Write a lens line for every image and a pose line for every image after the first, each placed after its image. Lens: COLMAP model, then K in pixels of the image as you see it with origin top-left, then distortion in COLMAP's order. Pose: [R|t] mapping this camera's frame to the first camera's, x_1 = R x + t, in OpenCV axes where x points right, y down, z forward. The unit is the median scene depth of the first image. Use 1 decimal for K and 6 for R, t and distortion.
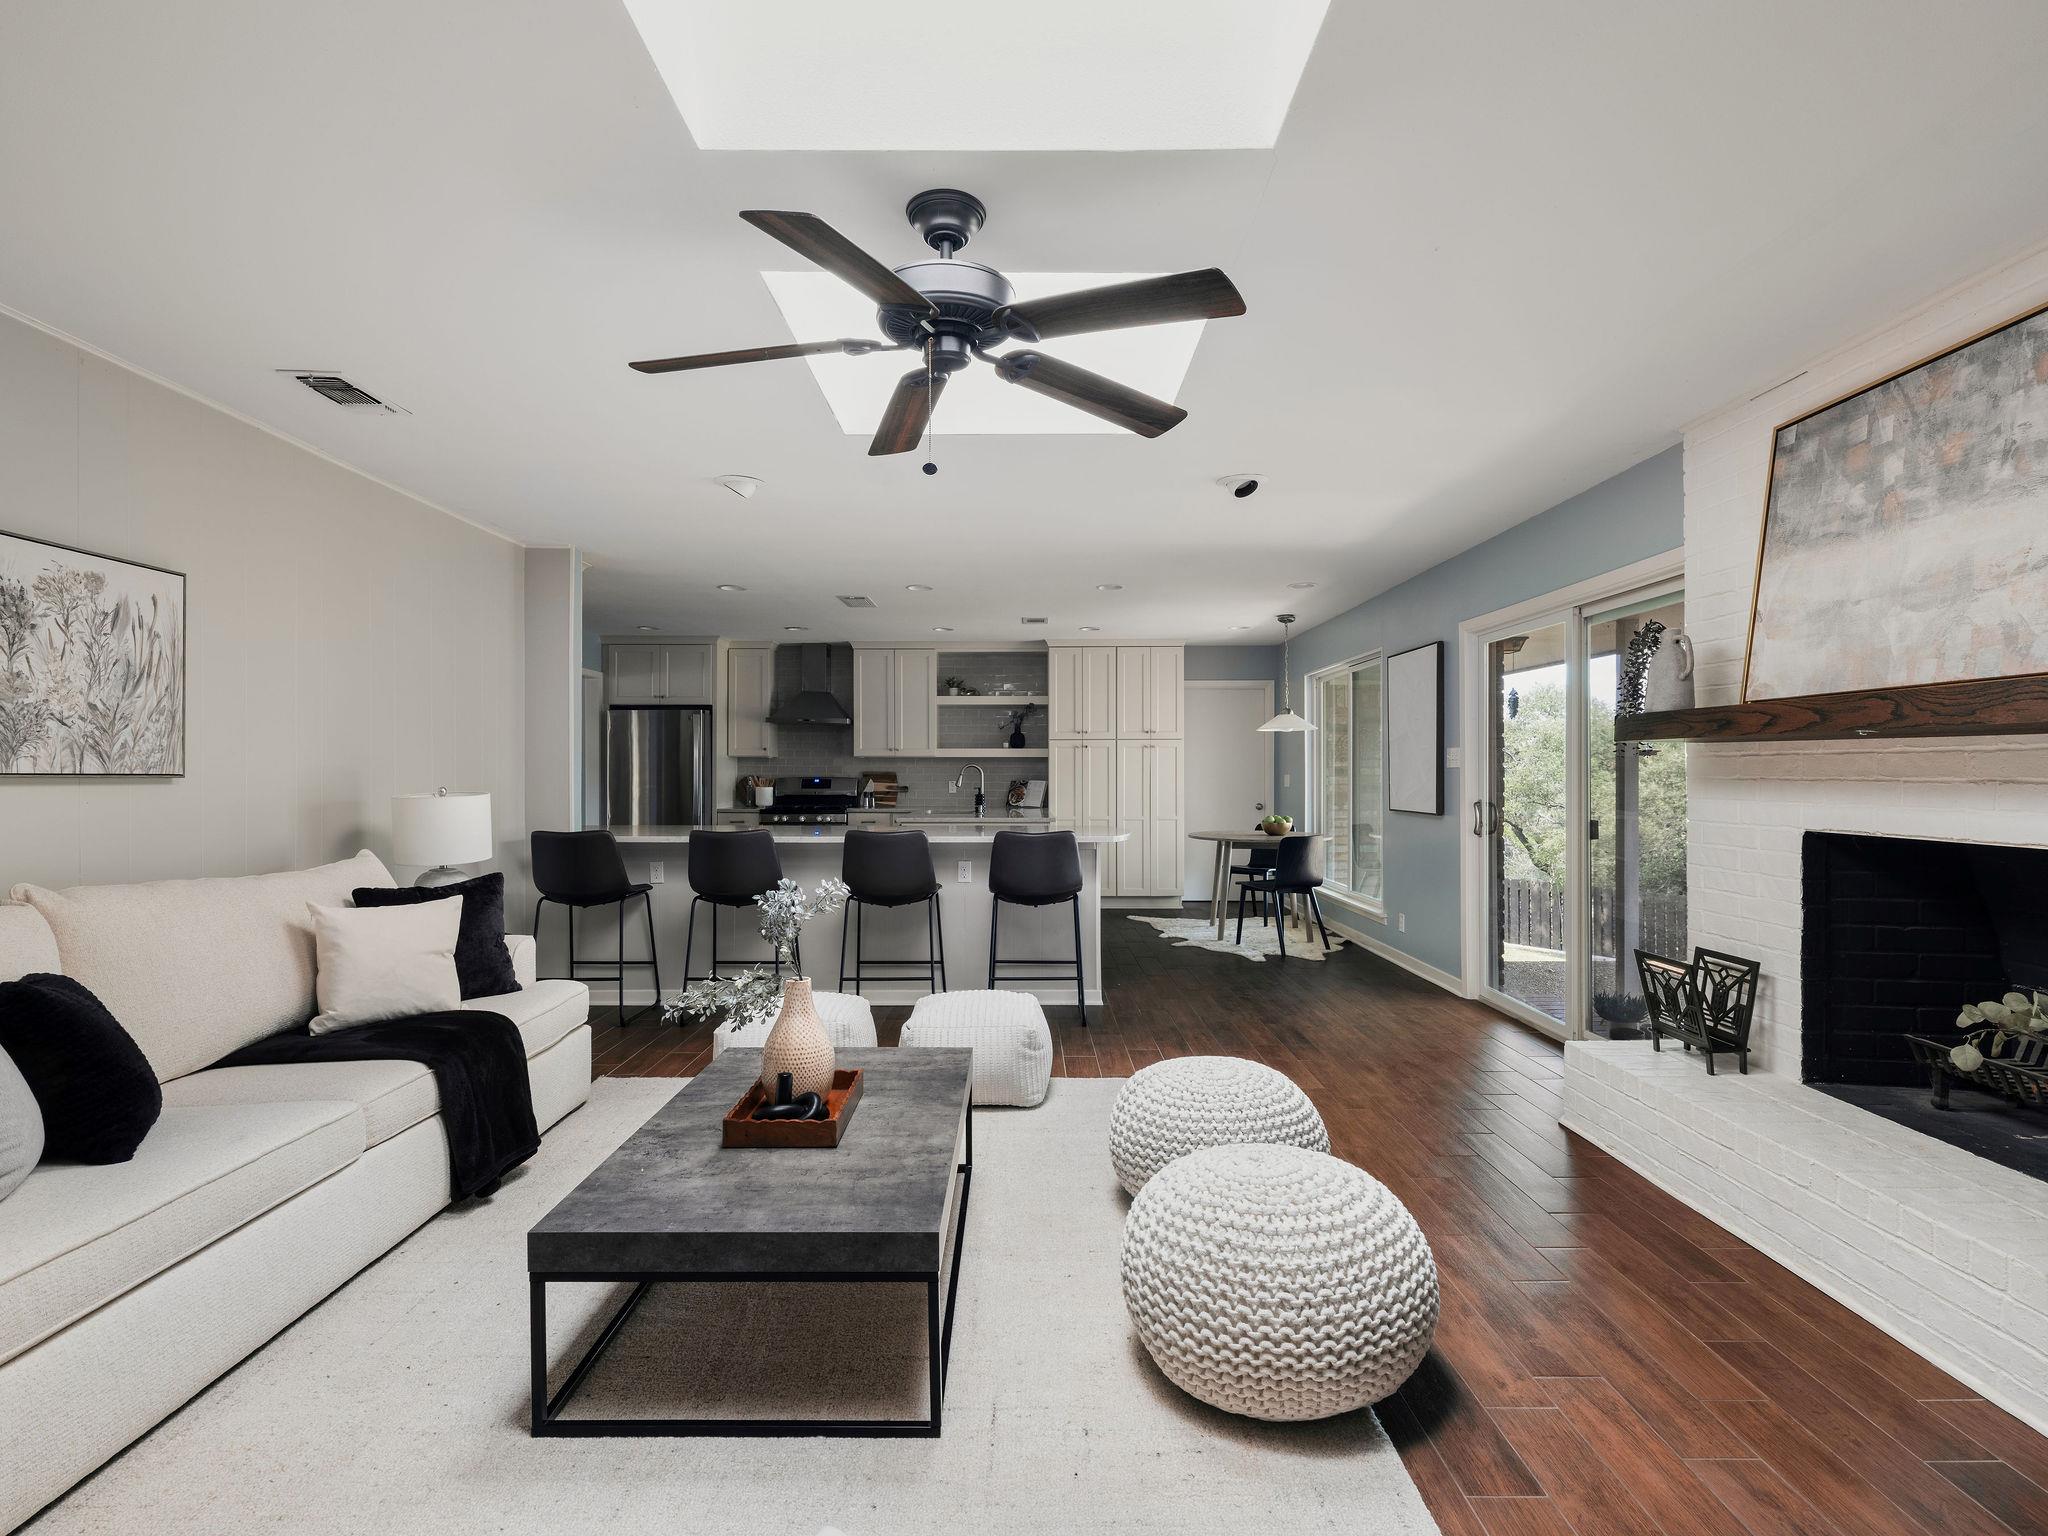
lens RADIAL K [[966.5, 0, 1026.1], [0, 966.5, 772.1], [0, 0, 1]] dist [0.000571, -0.000423]
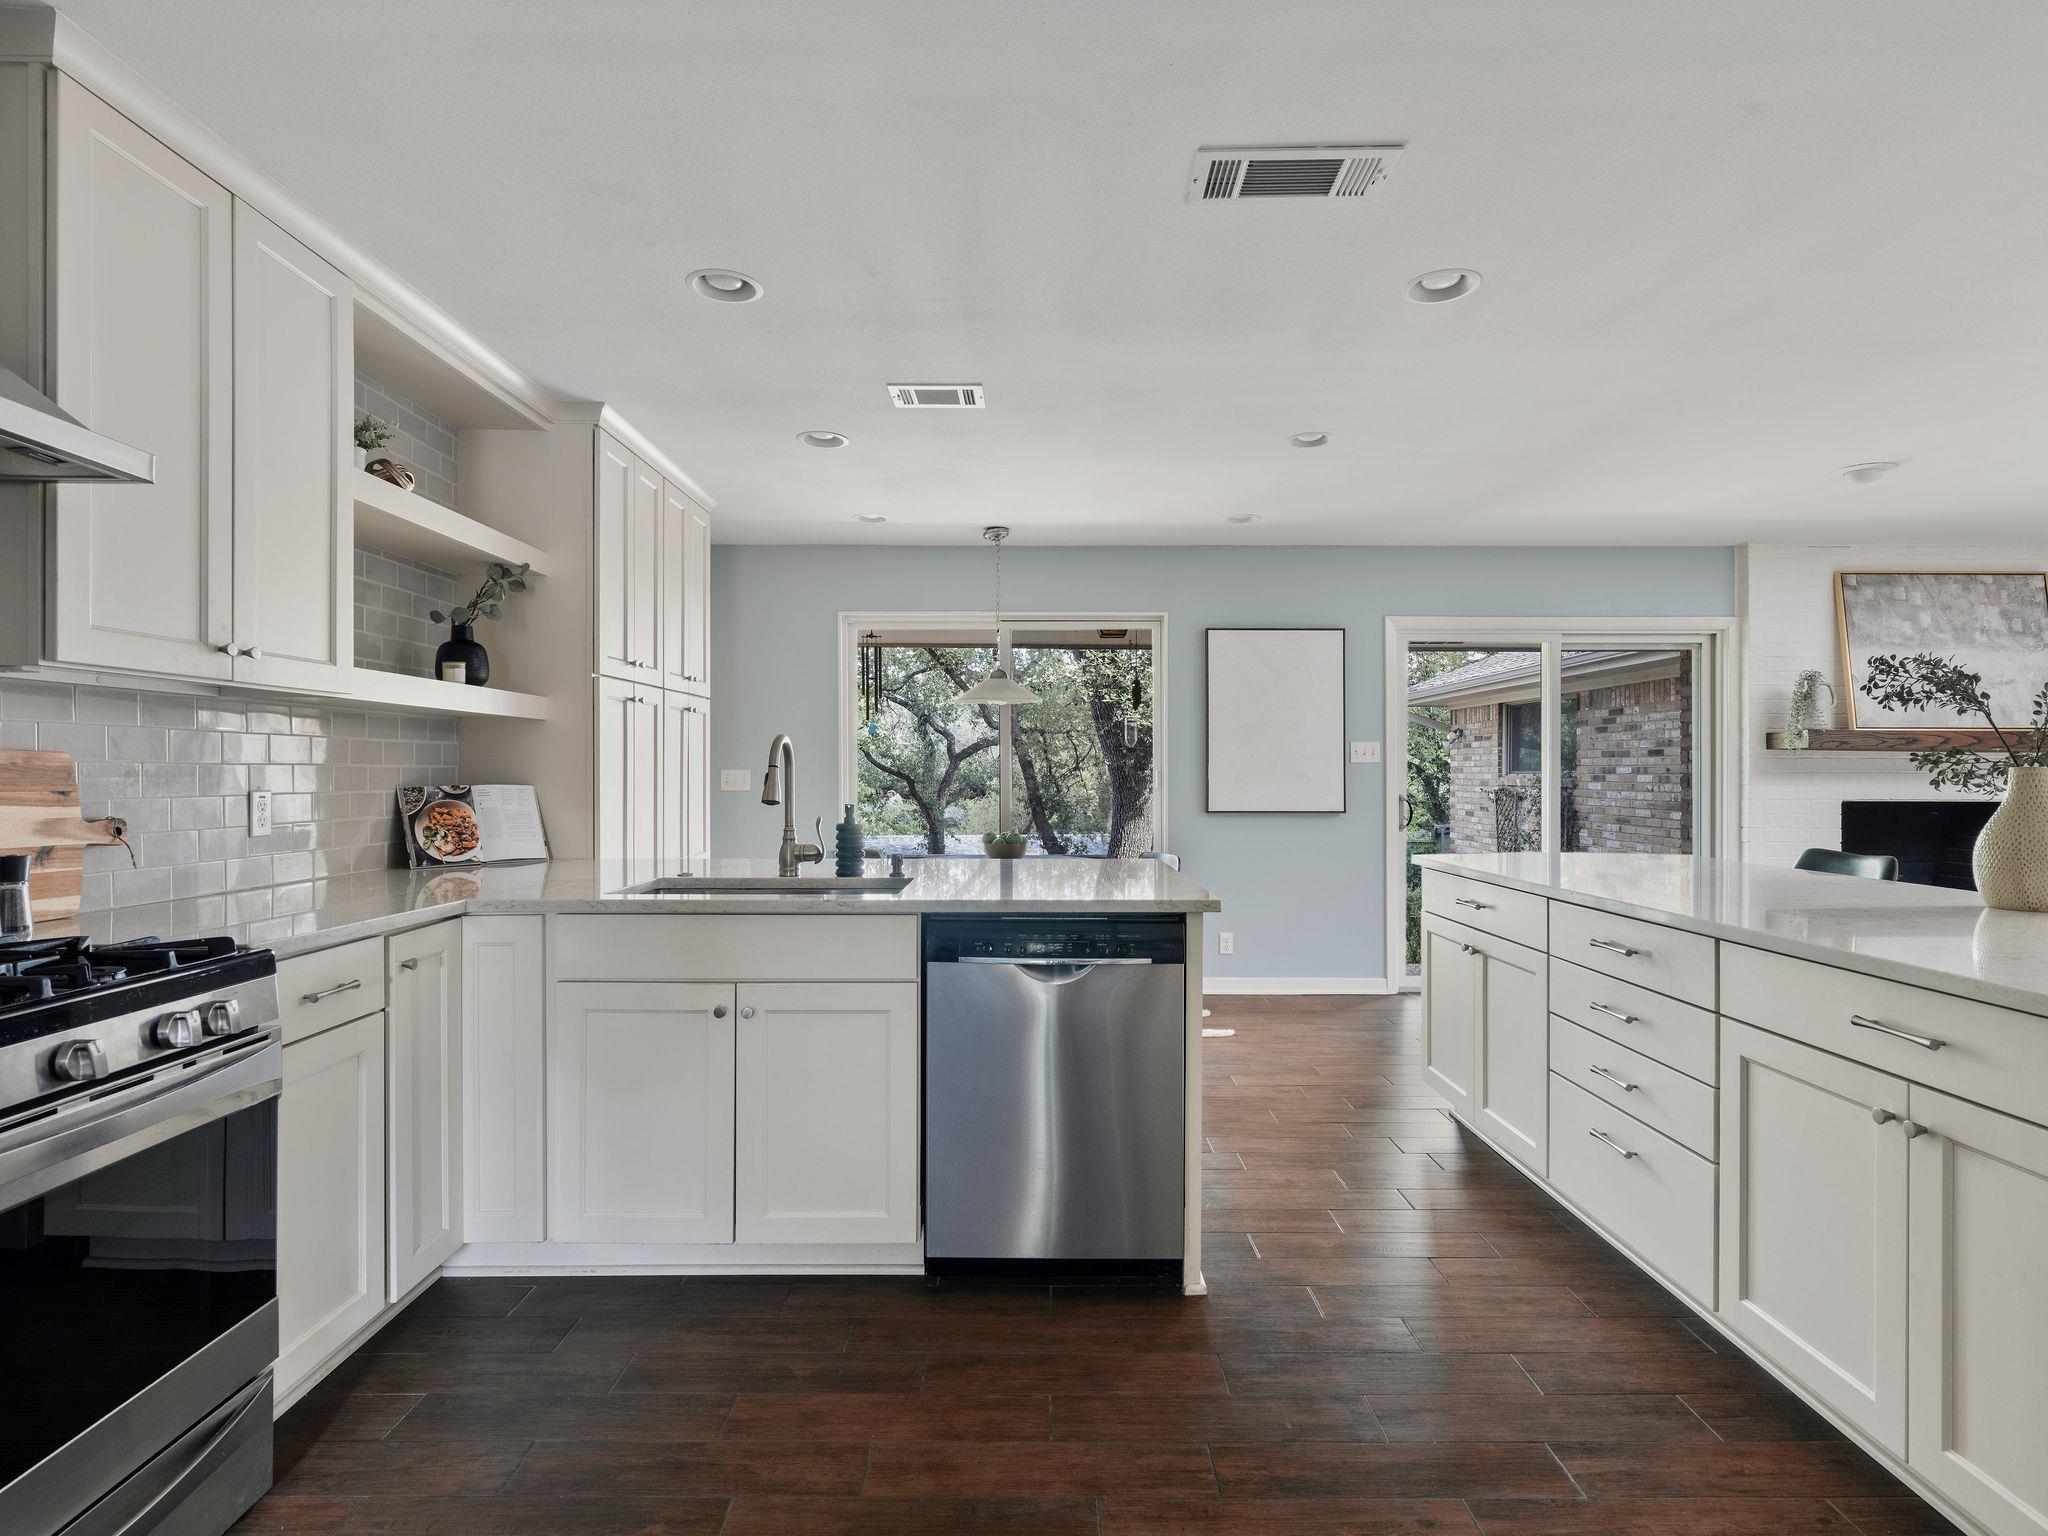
lens RADIAL K [[1050.1, 0, 1035.1], [0, 1050.1, 773.0], [0, 0, 1]] dist [0.001265, 0.000133]
pose [[0.000629, -0.001526, 0.999999, -0.395936], [-0.003103, 0.999994, 0.001528, 0.003593], [-0.999995, -0.003104, 0.000624, 0.860736]]
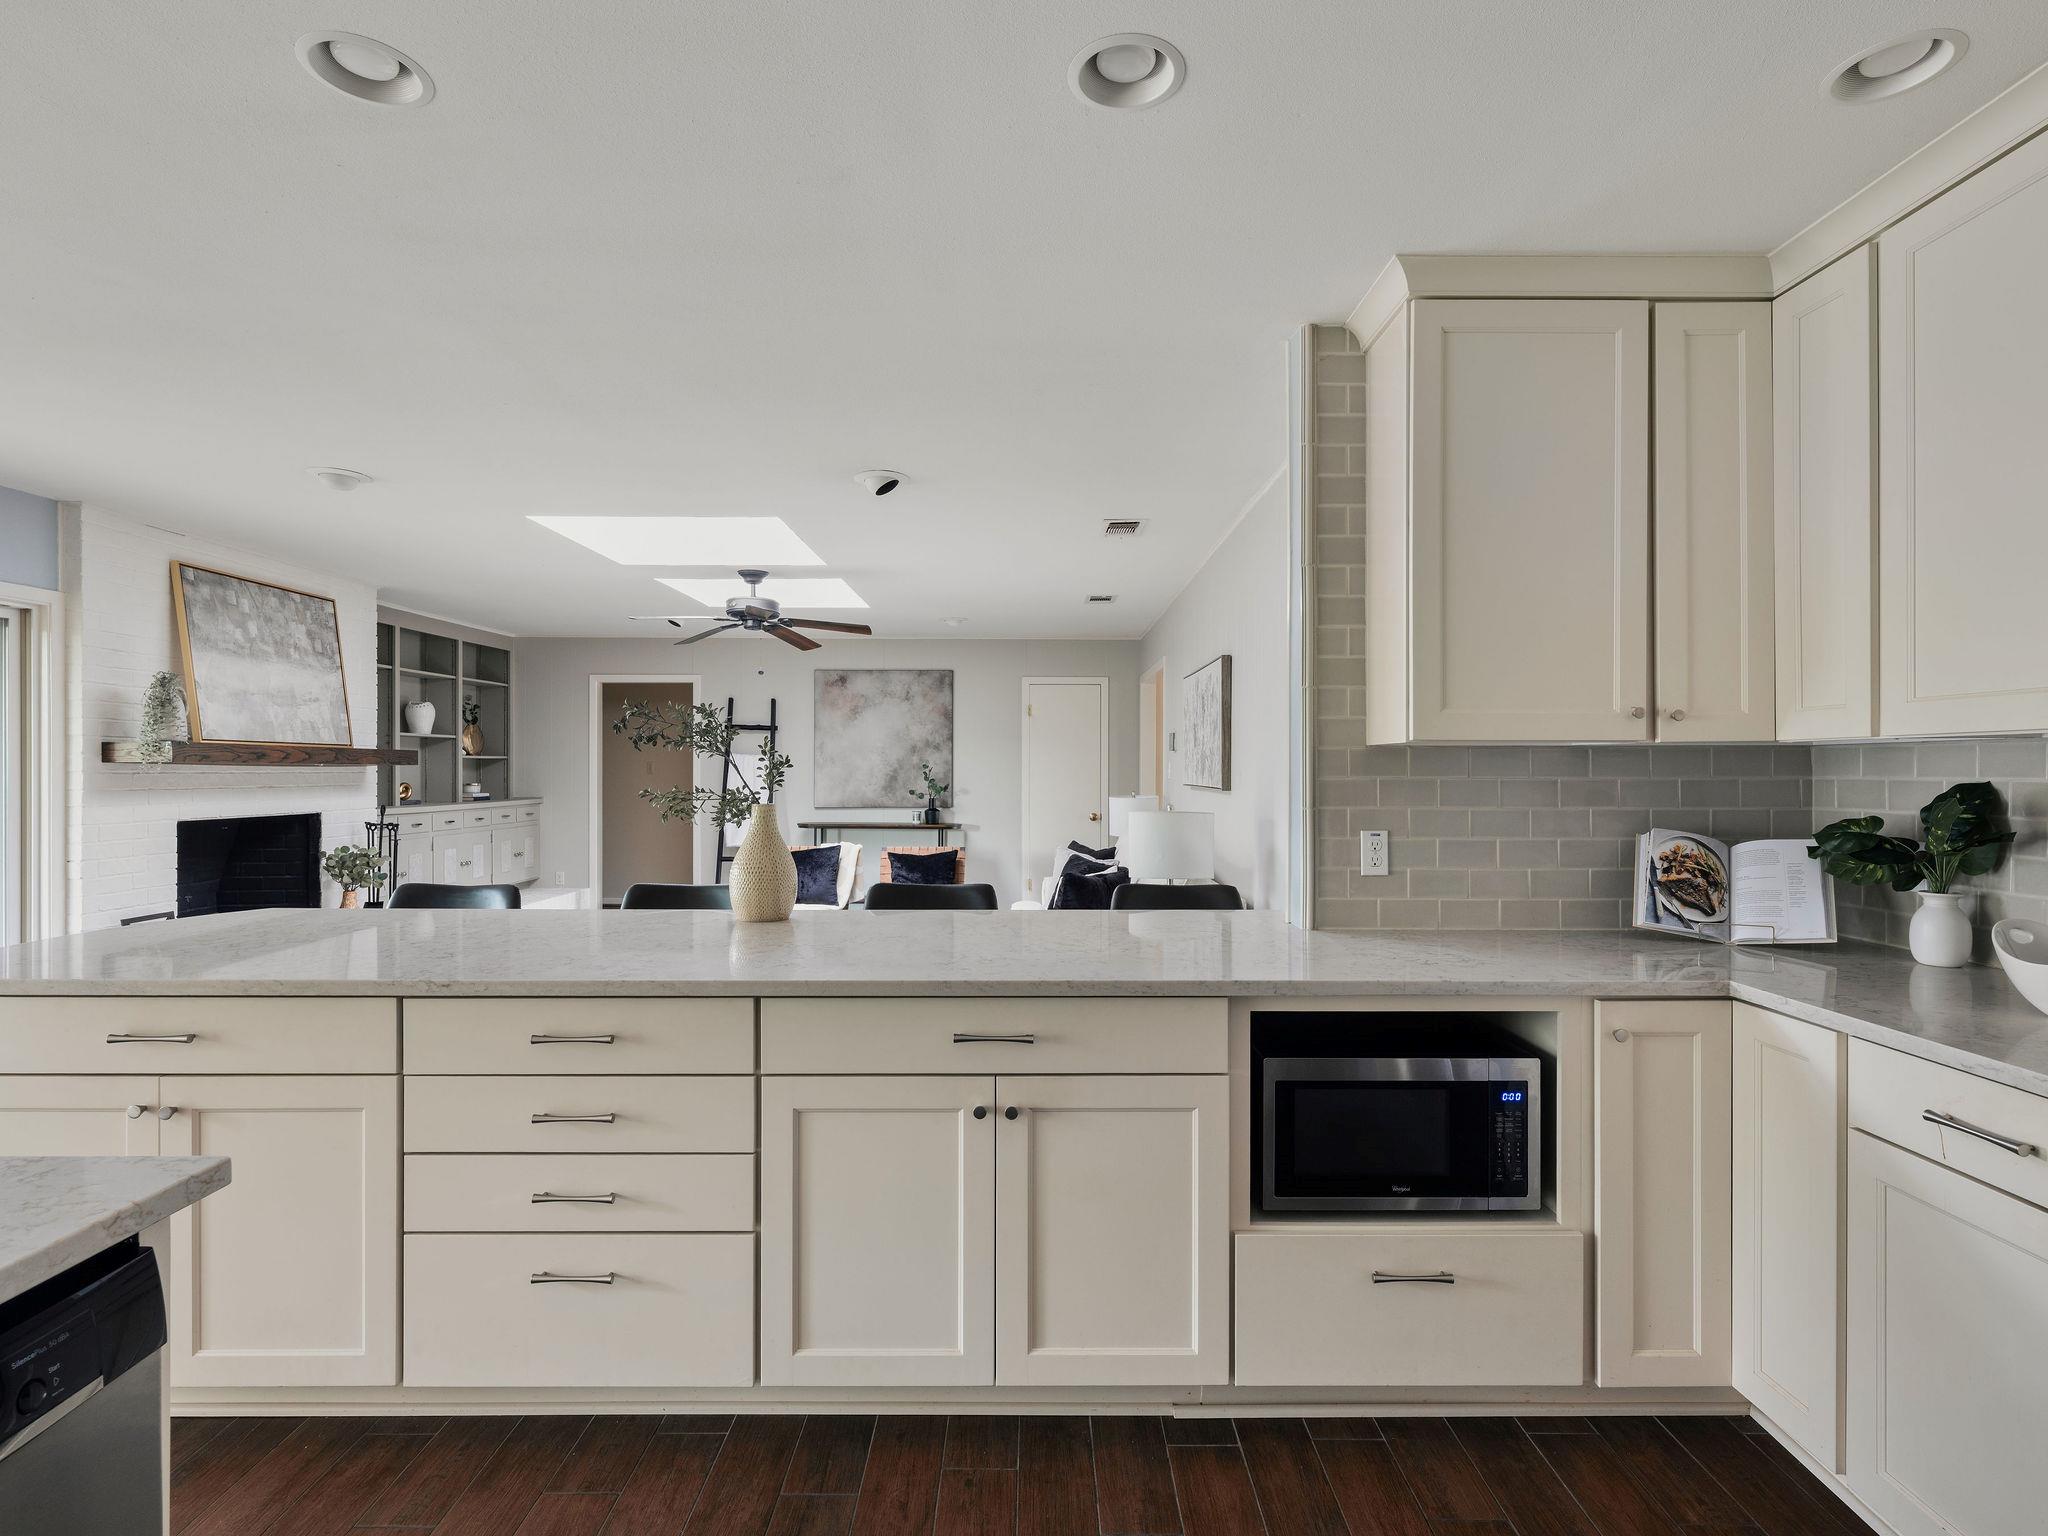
lens RADIAL K [[1050.1, 0, 1035.1], [0, 1050.1, 773.0], [0, 0, 1]] dist [0.001265, 0.000133]
pose [[-0.999991, -0.002906, 0.003073, -0.210332], [-0.002898, 0.999993, 0.002314, -0.009161], [-0.003079, 0.002305, -0.999993, 0.938259]]
